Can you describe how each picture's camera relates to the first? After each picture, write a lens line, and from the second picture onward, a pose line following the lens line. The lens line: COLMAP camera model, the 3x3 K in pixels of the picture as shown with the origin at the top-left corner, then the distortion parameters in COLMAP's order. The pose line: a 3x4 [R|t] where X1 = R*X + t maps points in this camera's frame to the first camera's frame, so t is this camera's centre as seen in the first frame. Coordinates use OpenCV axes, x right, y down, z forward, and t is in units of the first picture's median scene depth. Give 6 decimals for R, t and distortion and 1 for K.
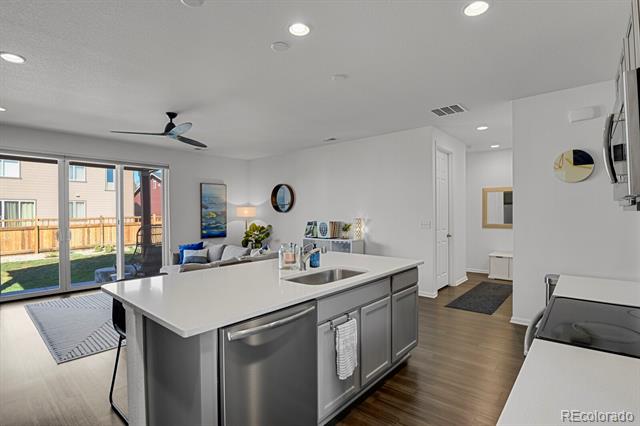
lens RADIAL K [[313.3, 0, 322.0], [0, 313.3, 214.6], [0, 0, 1]] dist [-0.024154, -0.003201]
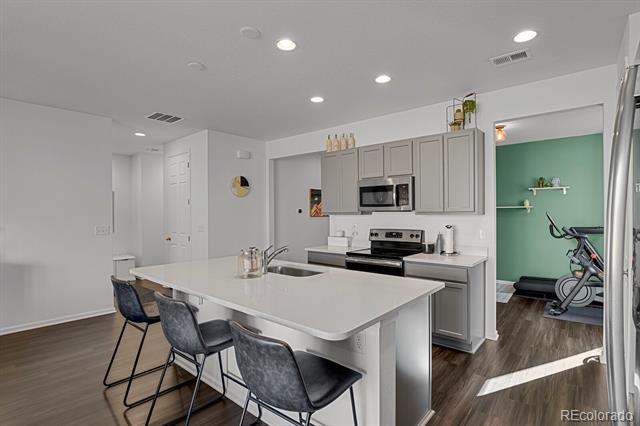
lens RADIAL K [[313.3, 0, 322.6], [0, 313.3, 213.5], [0, 0, 1]] dist [-0.024154, -0.003201]
pose [[-0.012092, 0.009430, 0.999882, -0.364087], [0.011514, 0.999891, -0.009291, 0.000137], [-0.999861, 0.011401, -0.012199, 0.281495]]
